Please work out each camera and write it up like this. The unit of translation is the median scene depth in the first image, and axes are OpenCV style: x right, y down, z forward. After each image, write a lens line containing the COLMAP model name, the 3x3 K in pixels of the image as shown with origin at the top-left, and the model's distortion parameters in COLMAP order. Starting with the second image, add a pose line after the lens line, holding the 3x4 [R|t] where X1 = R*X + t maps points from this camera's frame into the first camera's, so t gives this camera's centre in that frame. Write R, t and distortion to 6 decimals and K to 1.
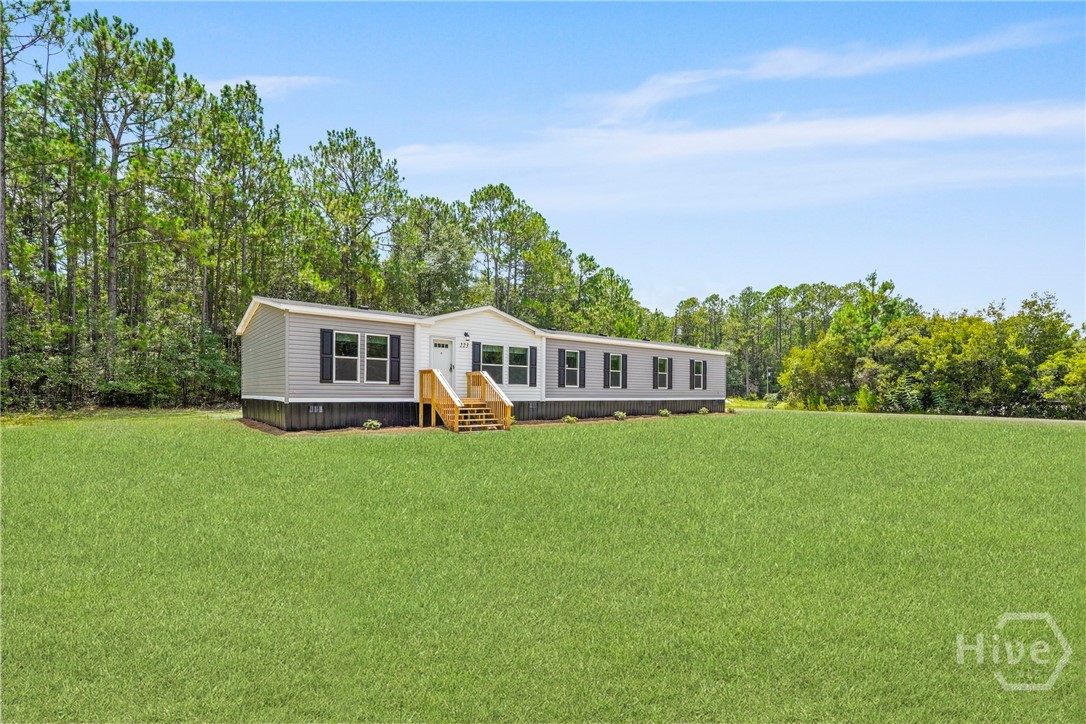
lens RADIAL K [[488.7, 0, 538.9], [0, 488.7, 396.4], [0, 0, 1]] dist [-0.003734, 0.000468]
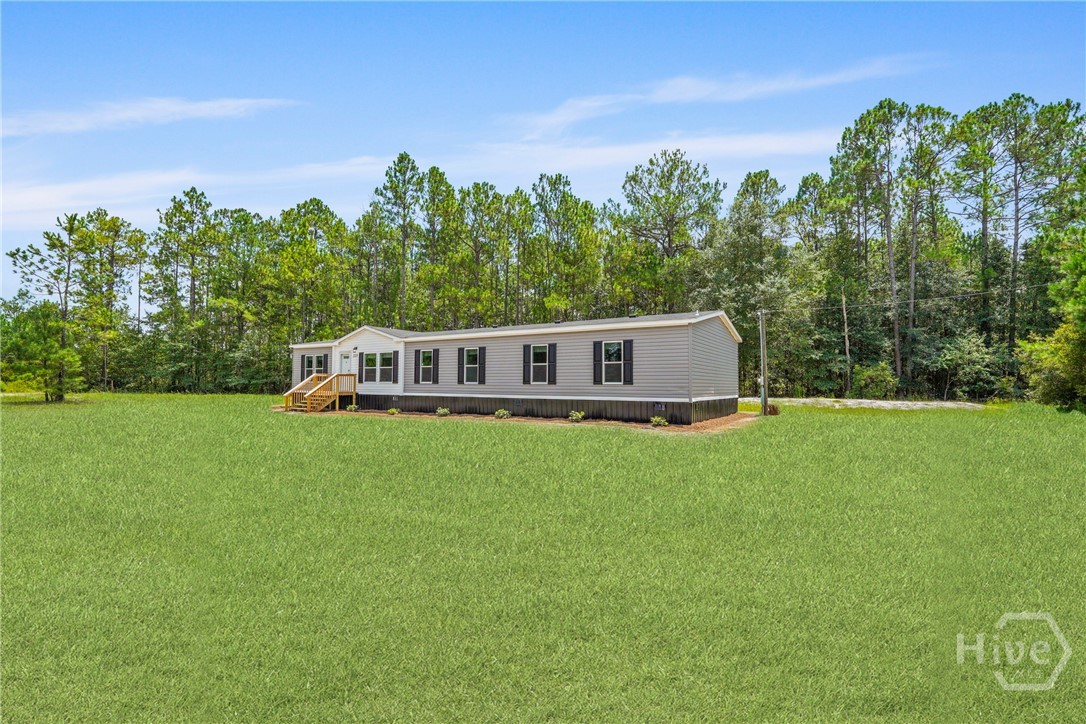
lens RADIAL K [[480.6, 0, 543.0], [0, 480.6, 362.0], [0, 0, 1]] dist [-0.014028, 0.006841]
pose [[0.327947, -0.053146, -0.943200, 0.893479], [-0.012757, 0.998076, -0.060673, -0.003840], [0.944610, 0.031930, 0.326638, 0.687114]]
